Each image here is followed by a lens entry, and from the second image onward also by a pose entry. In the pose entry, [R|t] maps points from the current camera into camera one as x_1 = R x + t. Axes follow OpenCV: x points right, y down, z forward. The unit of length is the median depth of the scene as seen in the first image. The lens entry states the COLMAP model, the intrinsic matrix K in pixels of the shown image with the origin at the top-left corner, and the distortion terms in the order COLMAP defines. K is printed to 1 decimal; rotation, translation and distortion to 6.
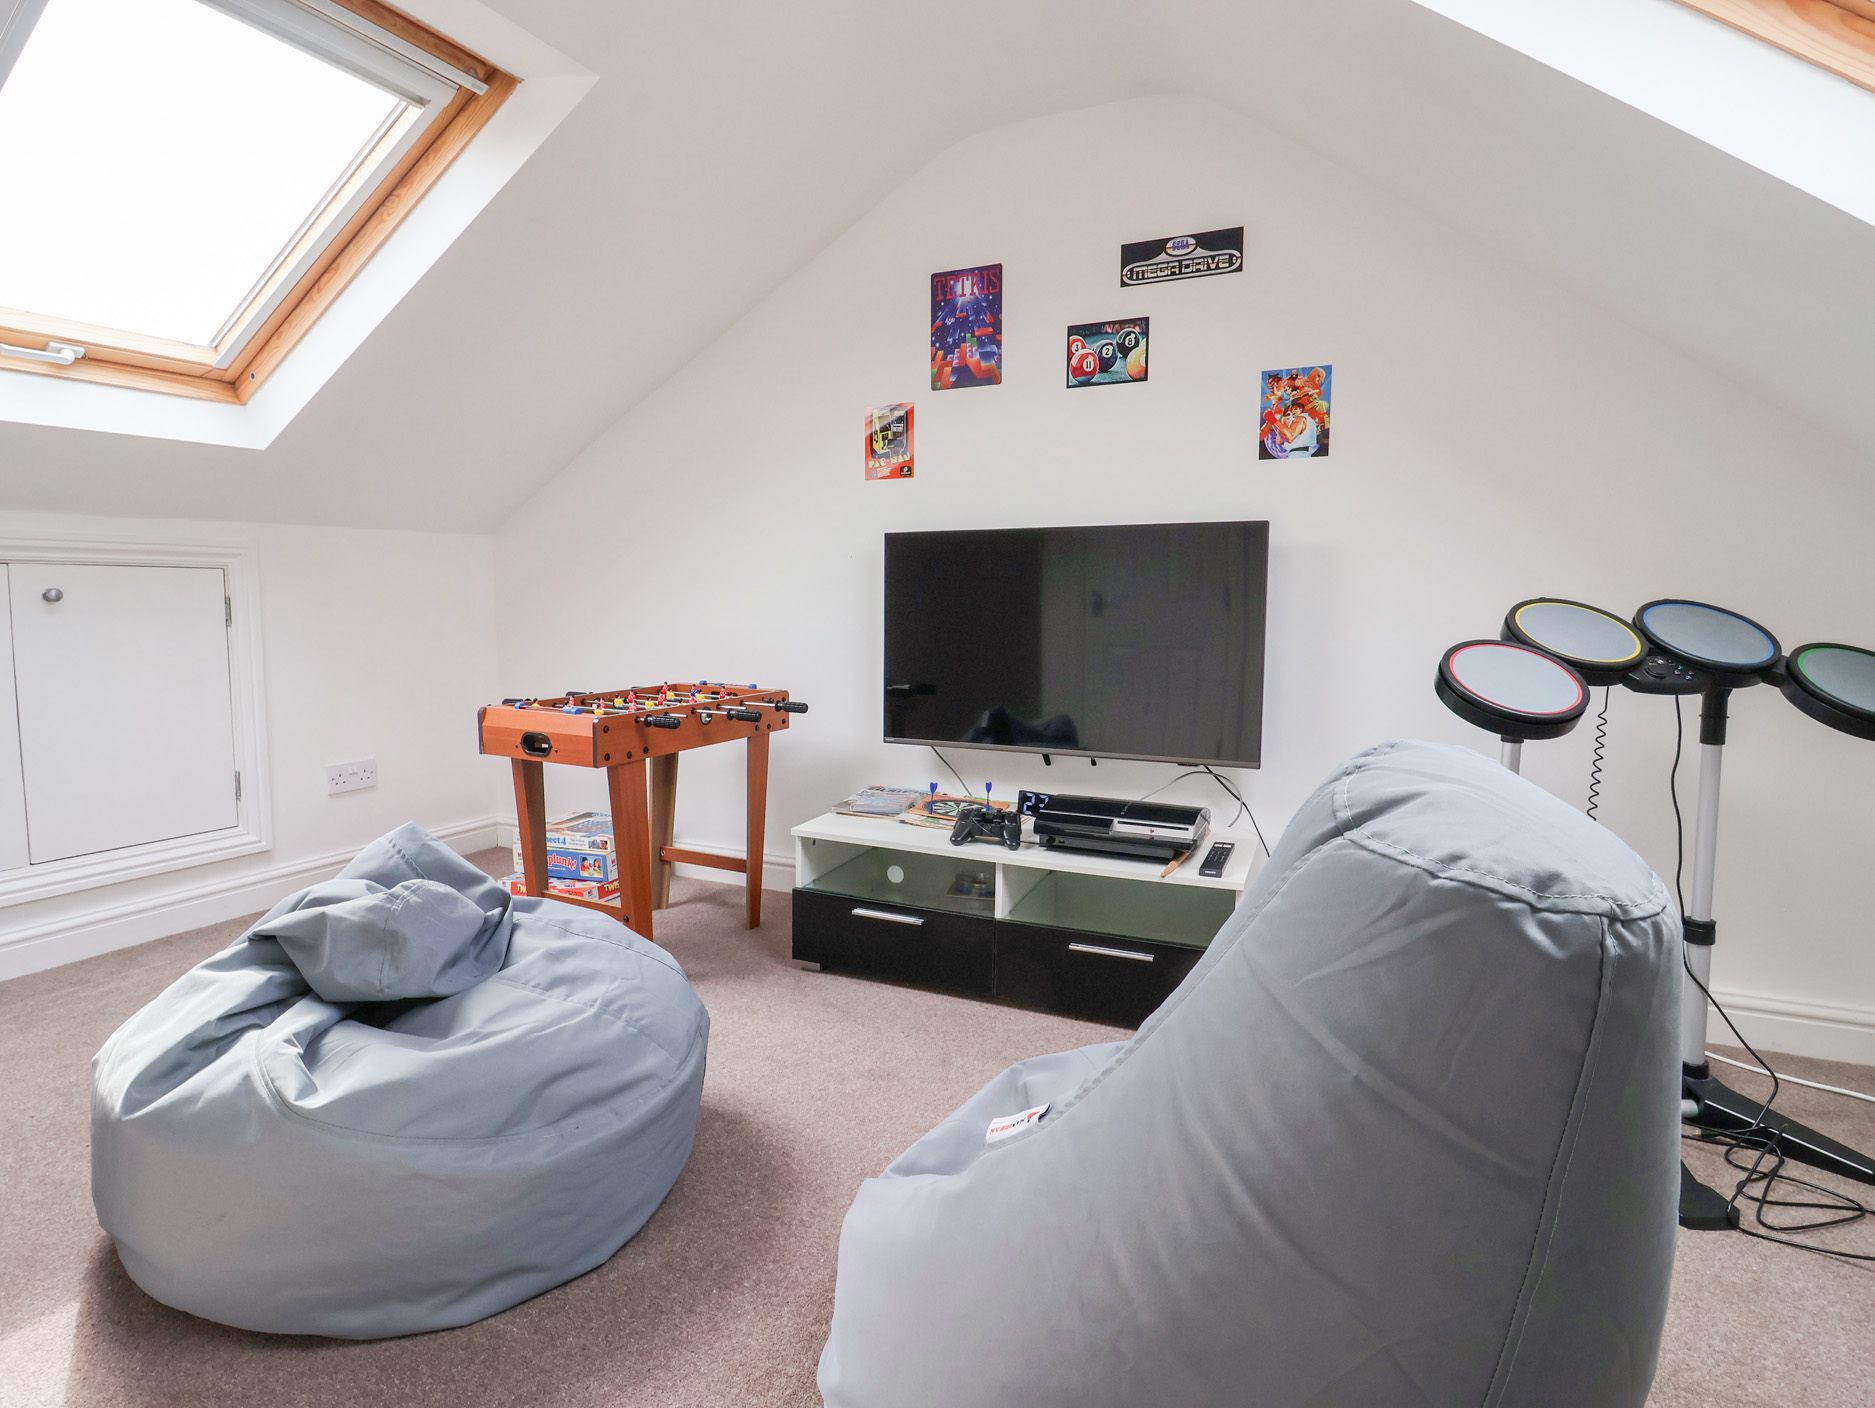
lens RADIAL K [[983.5, 0, 944.4], [0, 983.5, 678.2], [0, 0, 1]] dist [0.004976, -0.032179]
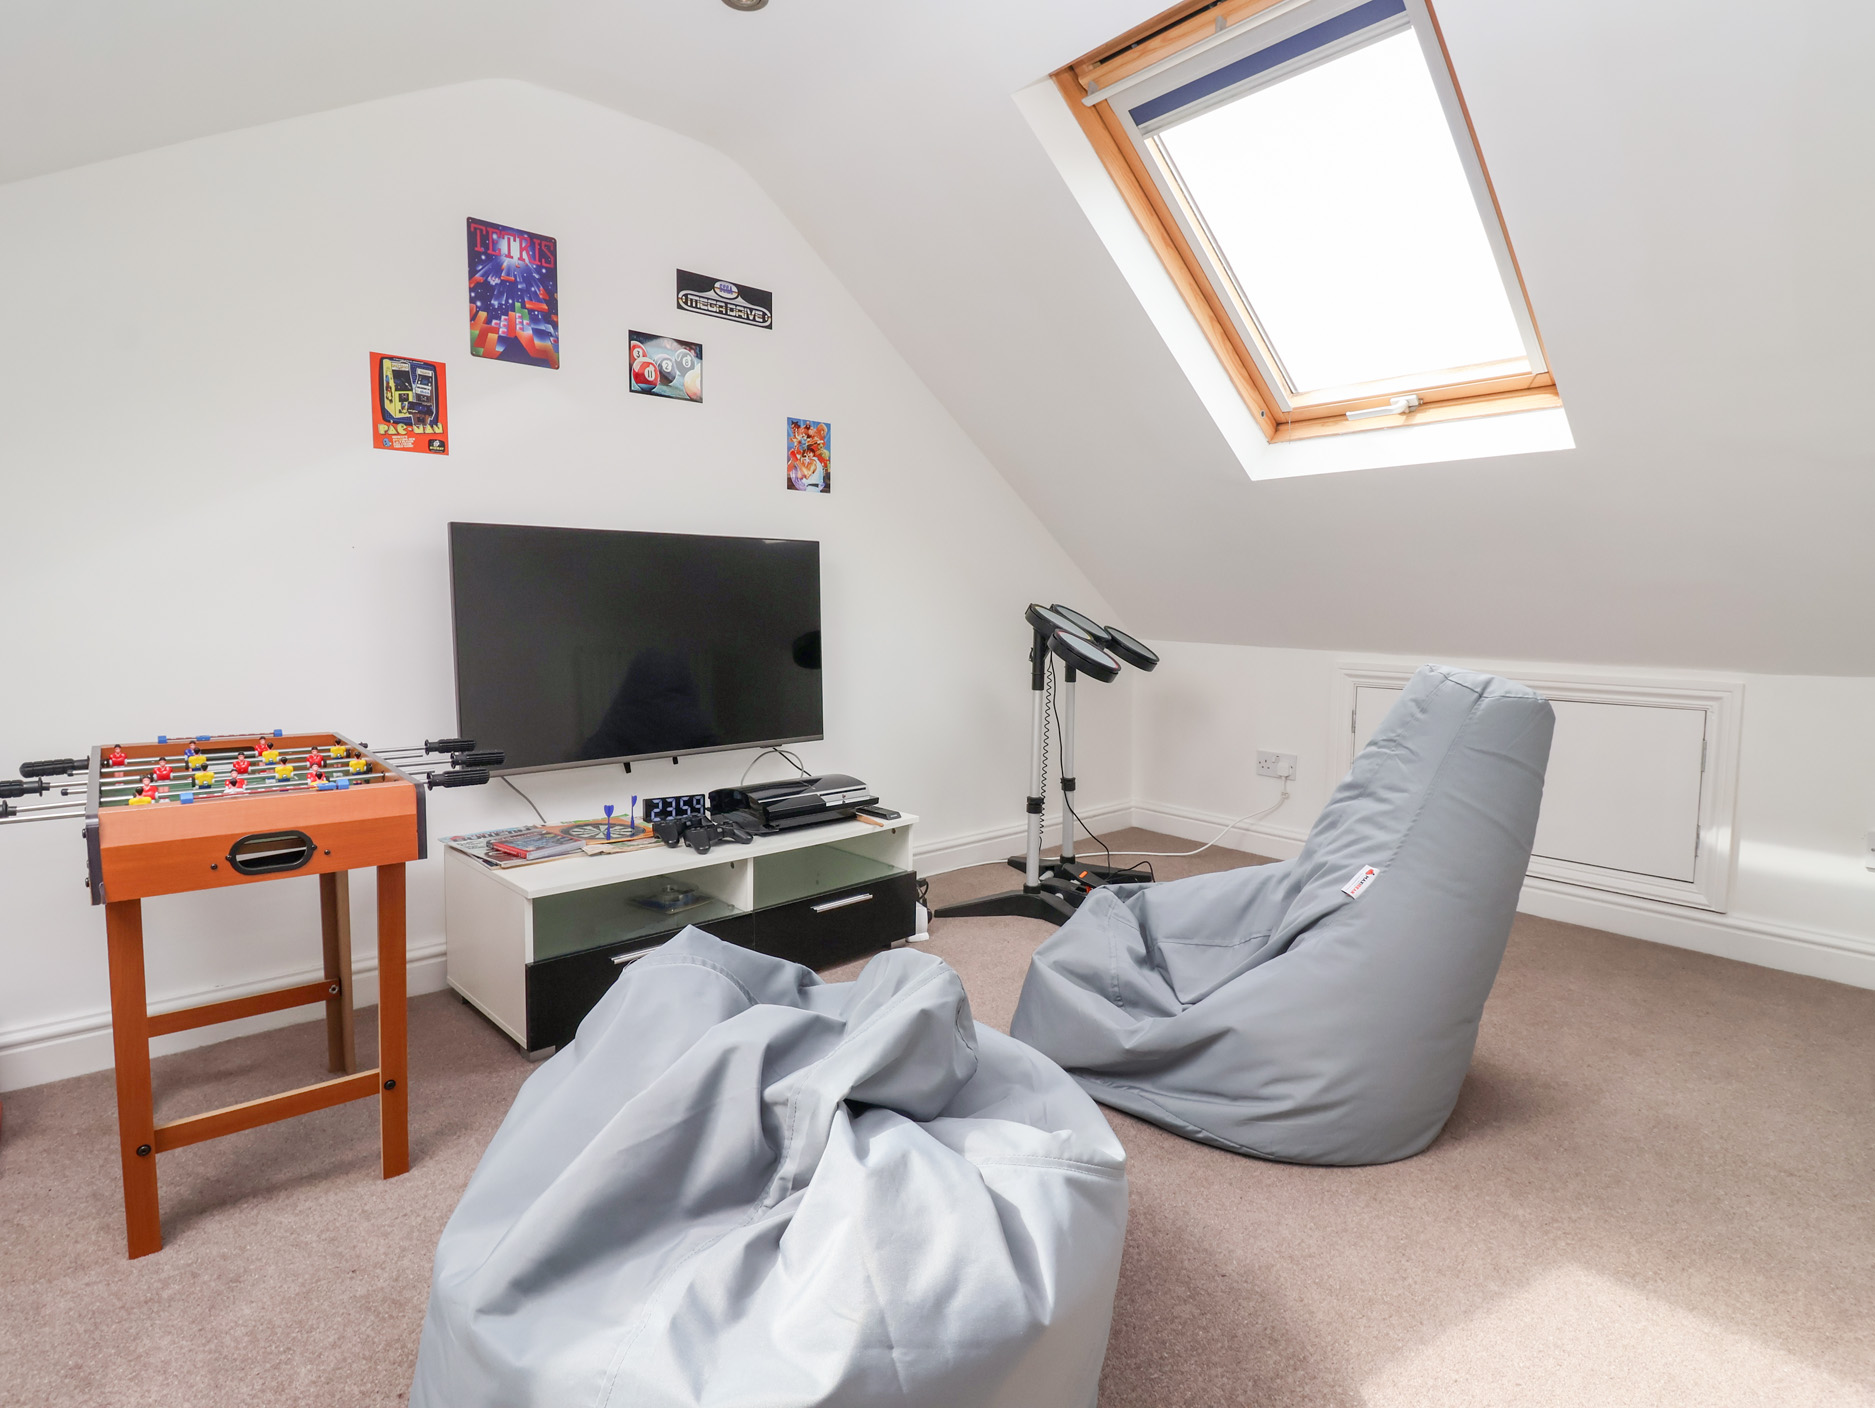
lens RADIAL K [[983.5, 0, 944.4], [0, 983.5, 678.2], [0, 0, 1]] dist [0.004976, -0.032179]
pose [[0.375031, -0.073349, 0.924106, -0.680710], [0.069113, 0.996303, 0.051031, -0.034091], [-0.924432, 0.044729, 0.378713, 0.334296]]
